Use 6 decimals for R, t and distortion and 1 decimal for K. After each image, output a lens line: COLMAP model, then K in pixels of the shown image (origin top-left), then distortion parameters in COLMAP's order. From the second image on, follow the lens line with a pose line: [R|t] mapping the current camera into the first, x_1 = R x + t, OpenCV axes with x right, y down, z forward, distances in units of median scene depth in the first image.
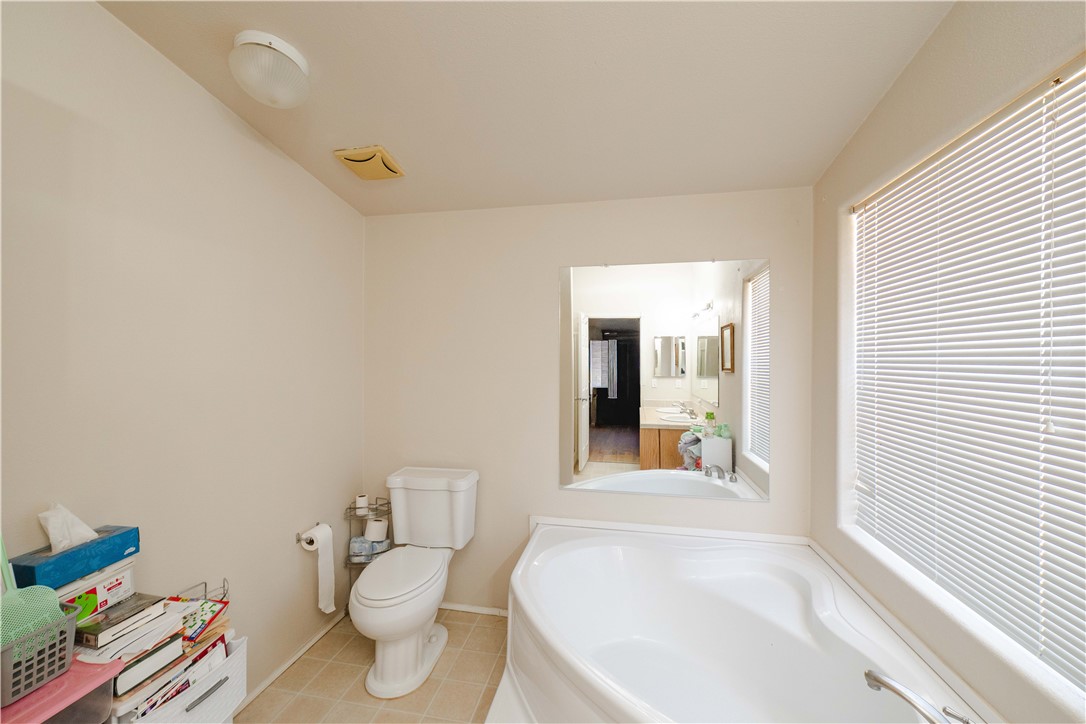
lens RADIAL K [[416.5, 0, 543.0], [0, 416.5, 362.0], [0, 0, 1]] dist [-0.002063, 0.000032]
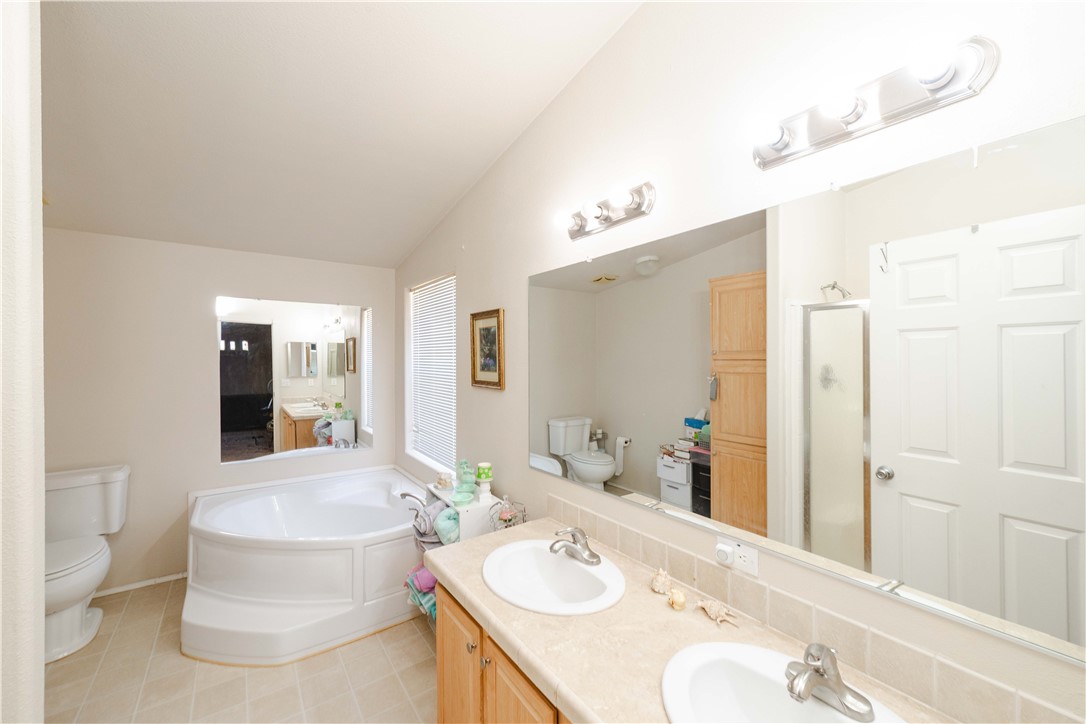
lens RADIAL K [[416.5, 0, 543.0], [0, 416.5, 362.0], [0, 0, 1]] dist [-0.002063, 0.000032]
pose [[0.672819, -0.009522, 0.739745, -0.161230], [0.004376, 0.999951, 0.008892, -0.021097], [-0.739794, -0.002745, 0.672828, -0.430056]]
